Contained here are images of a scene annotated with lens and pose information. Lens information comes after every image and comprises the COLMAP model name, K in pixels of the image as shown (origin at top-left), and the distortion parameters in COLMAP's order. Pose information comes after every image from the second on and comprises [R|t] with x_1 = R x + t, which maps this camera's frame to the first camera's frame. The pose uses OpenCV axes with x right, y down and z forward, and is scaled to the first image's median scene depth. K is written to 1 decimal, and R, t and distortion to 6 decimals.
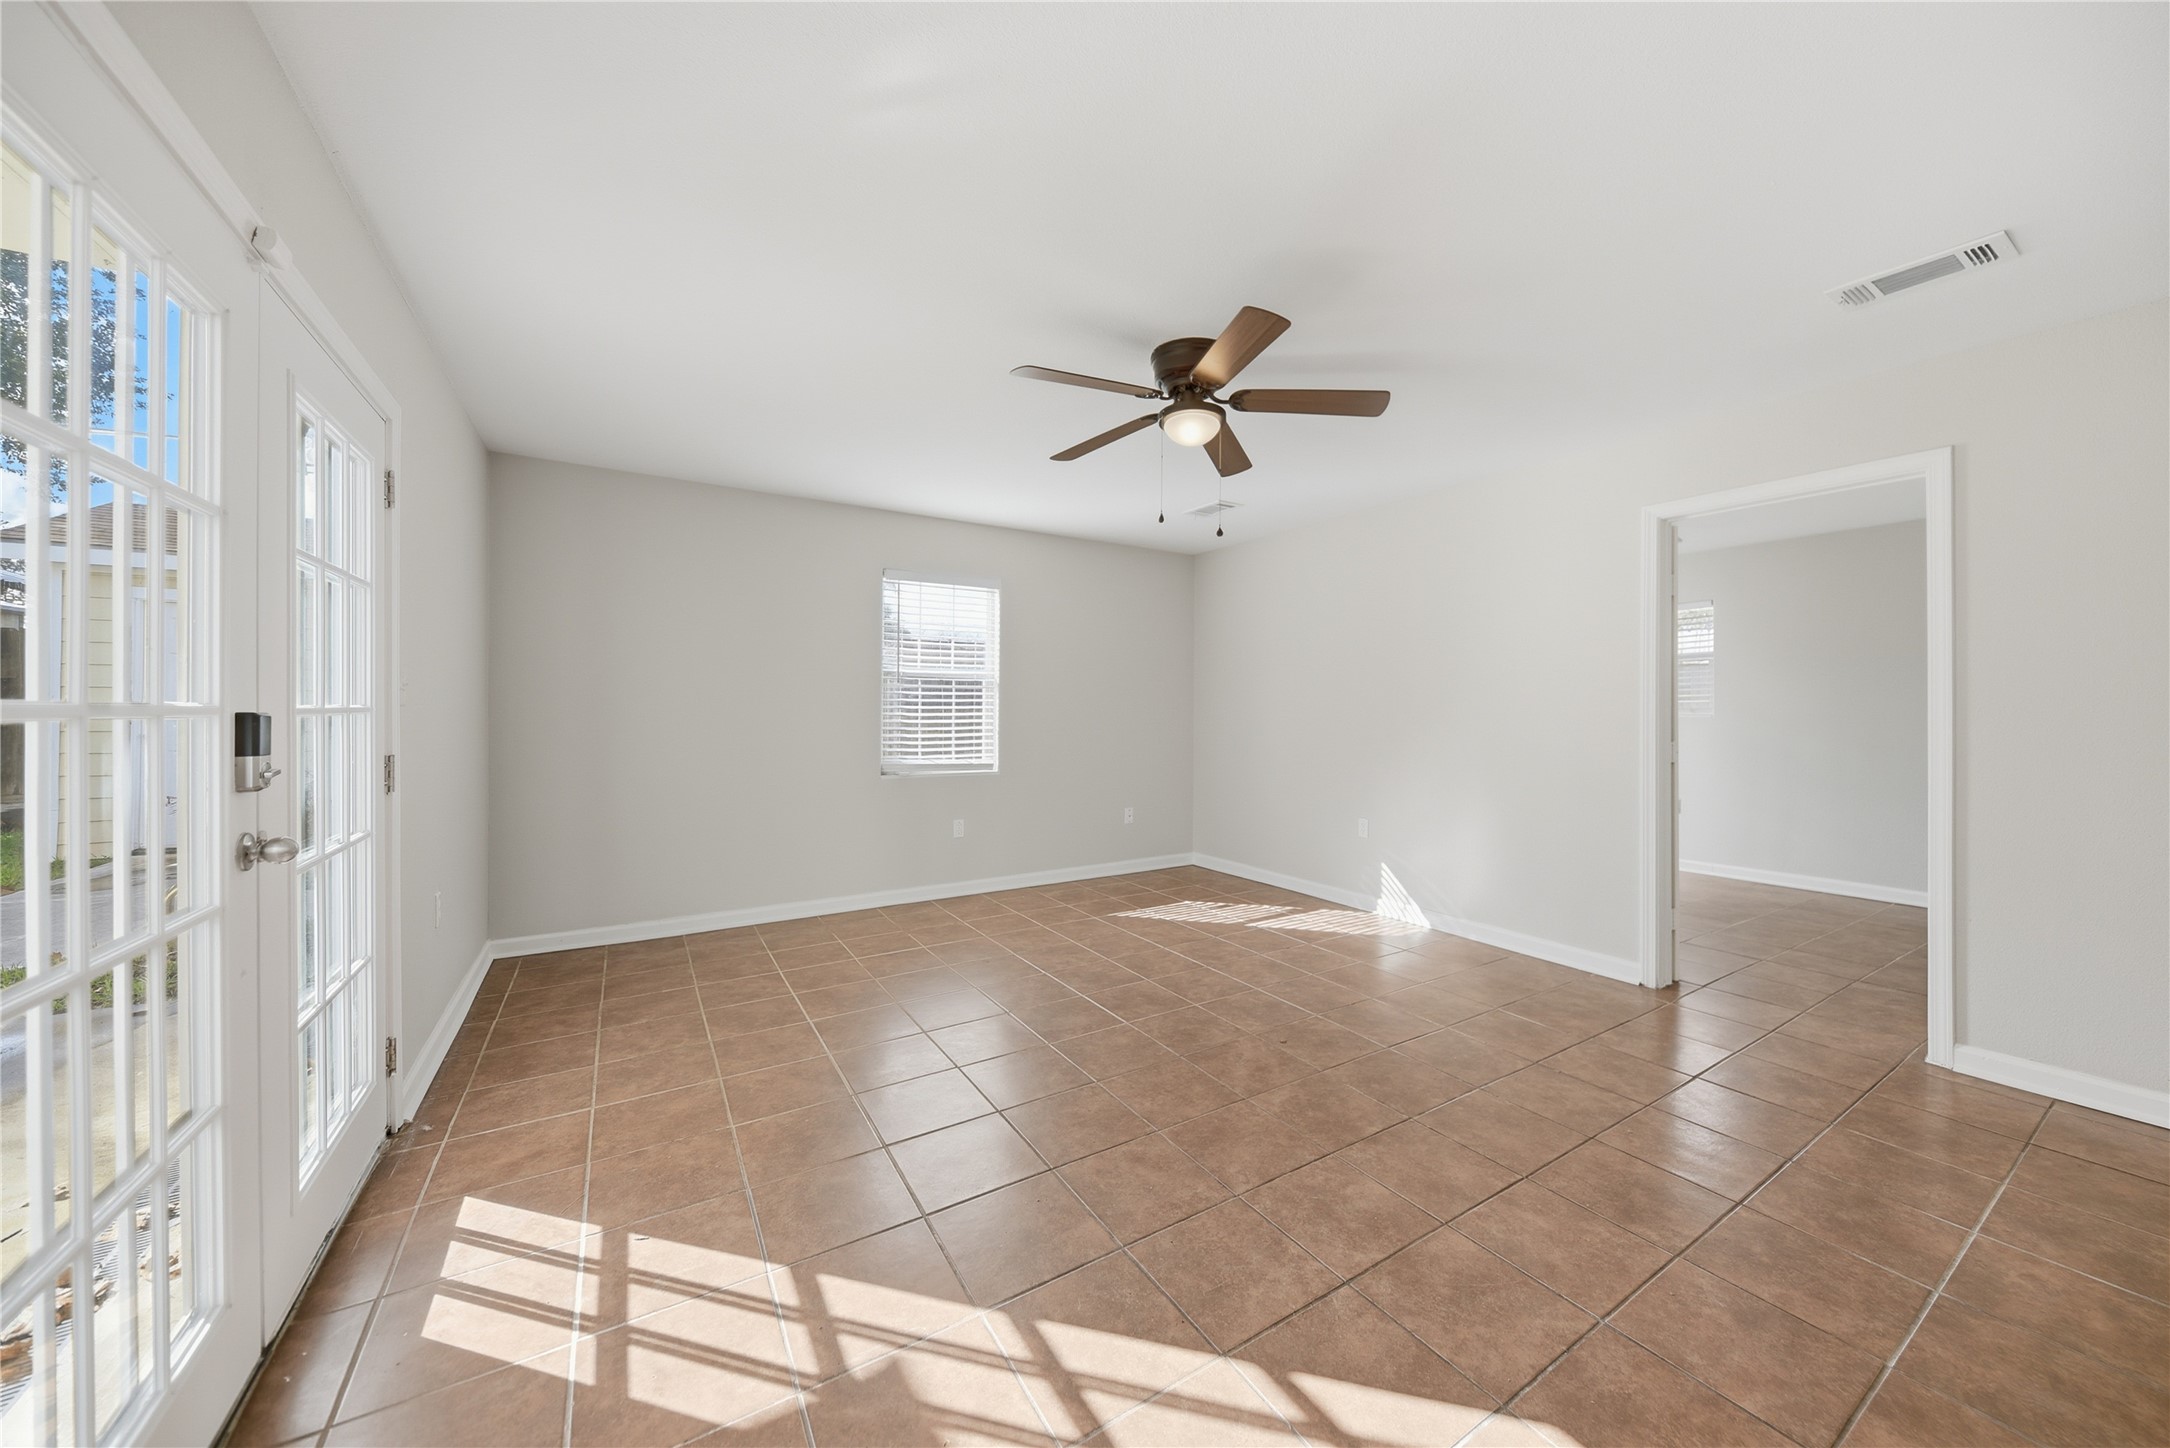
lens RADIAL K [[759.7, 0, 1094.0], [0, 759.7, 707.8], [0, 0, 1]] dist [-0.000784, -0.000070]
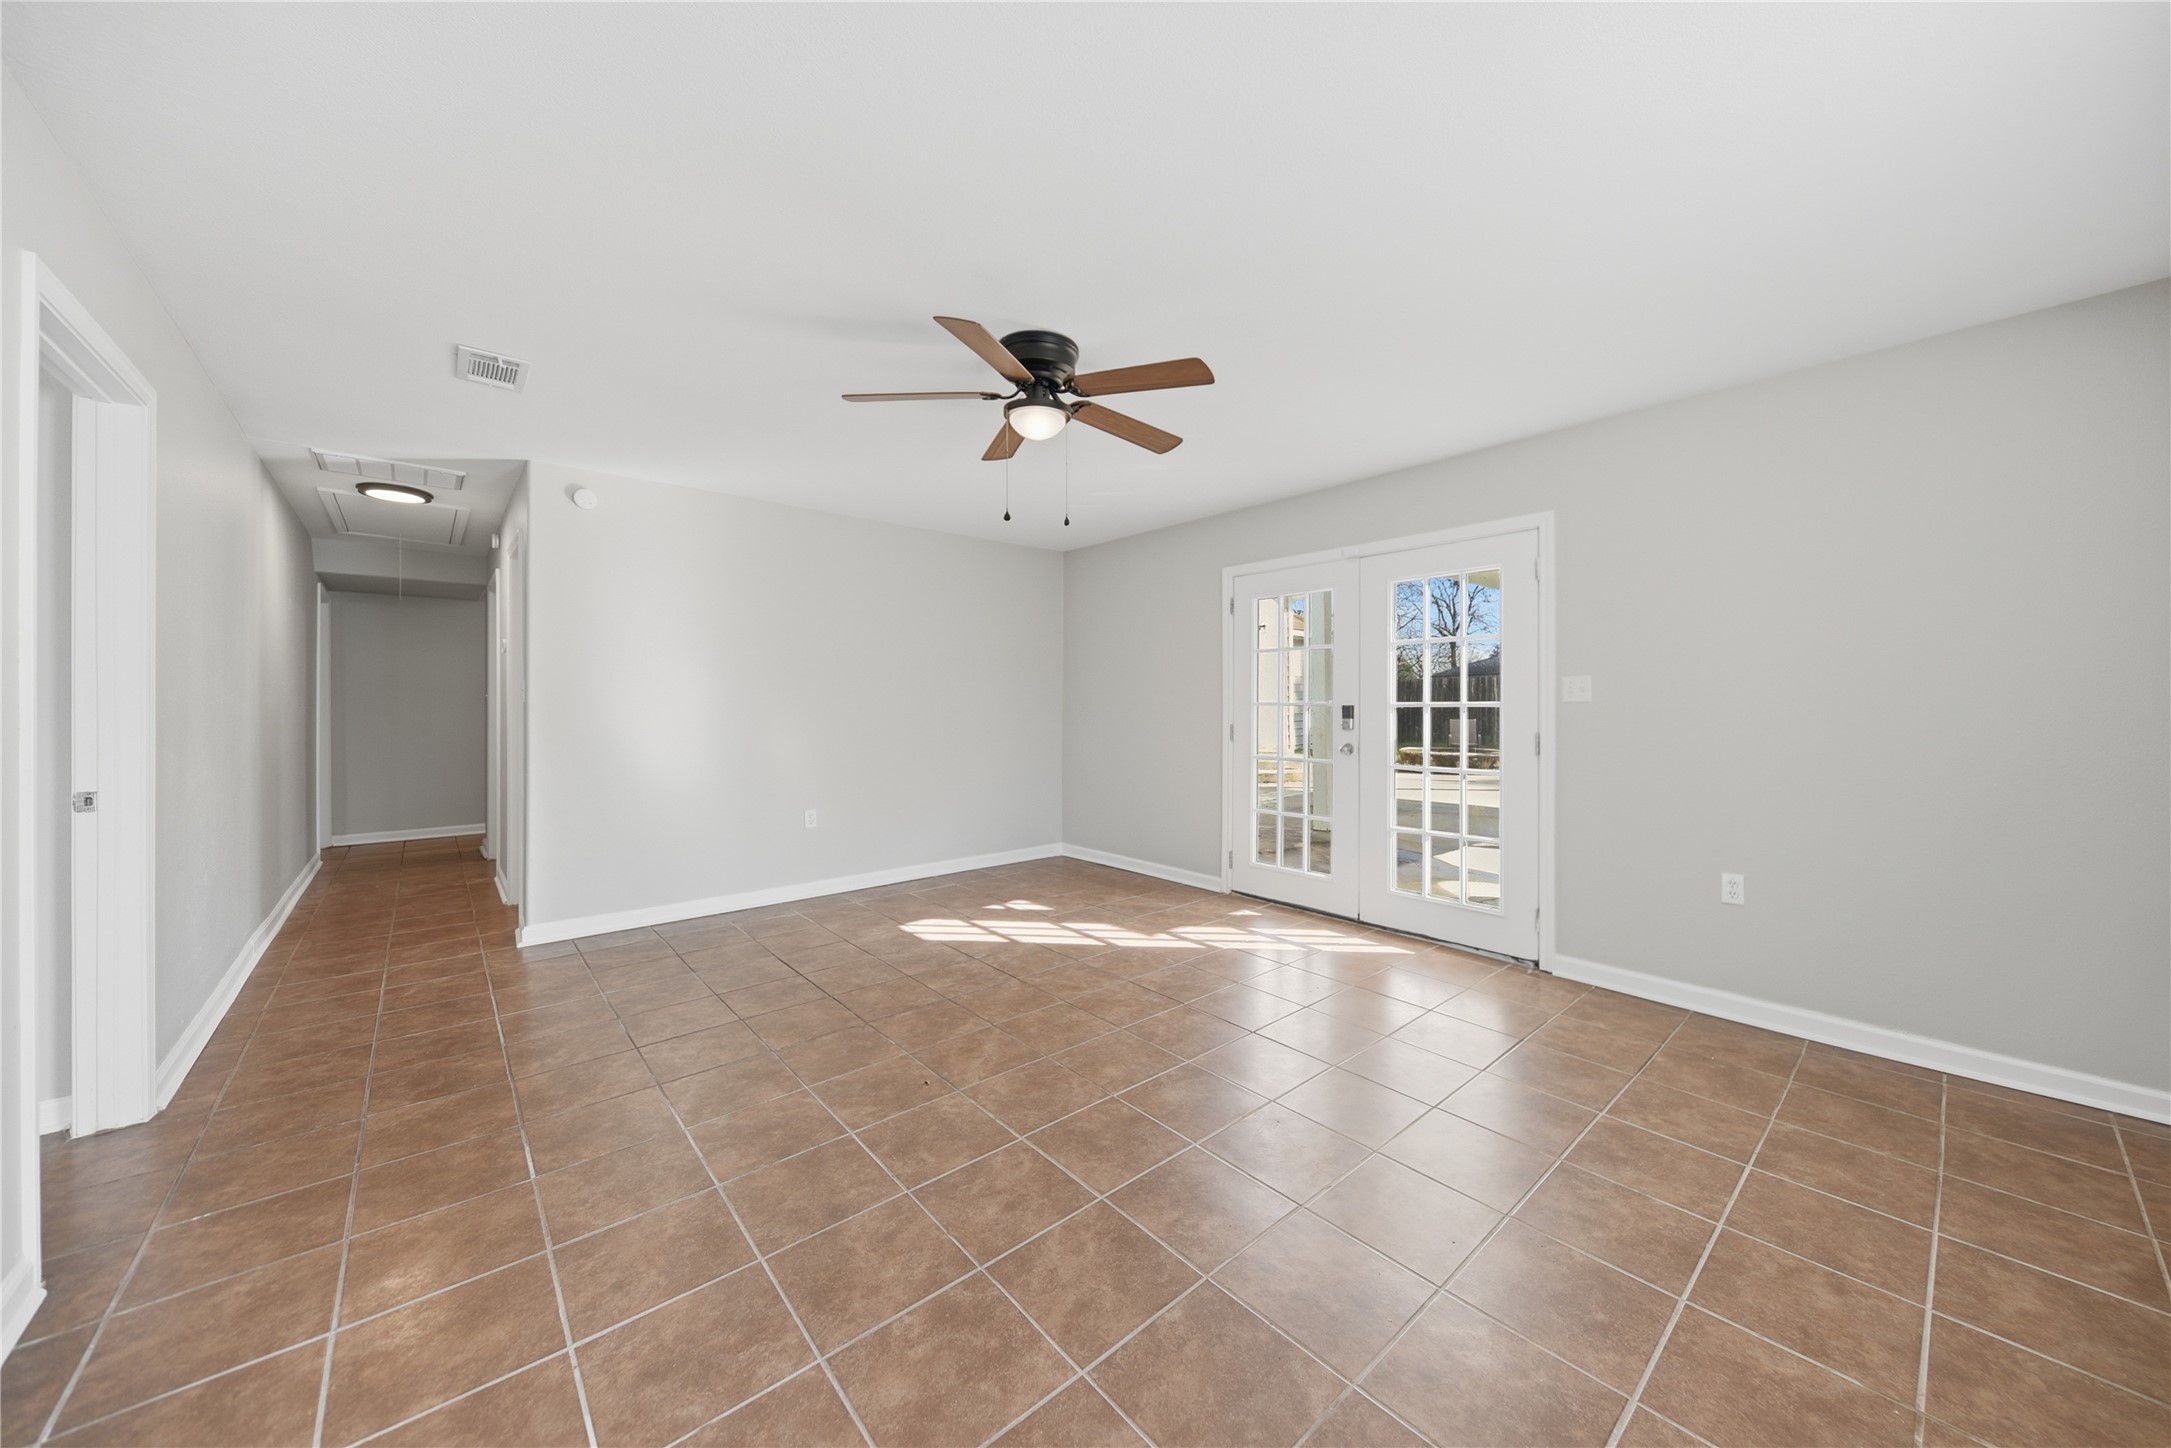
lens RADIAL K [[760.1, 0, 1086.6], [0, 760.1, 714.9], [0, 0, 1]] dist [-0.000784, -0.000070]
pose [[-0.988751, -0.002497, -0.149553, 0.234218], [-0.003768, 0.999959, 0.008219, 0.015220], [0.149526, 0.008690, -0.988720, 2.193135]]
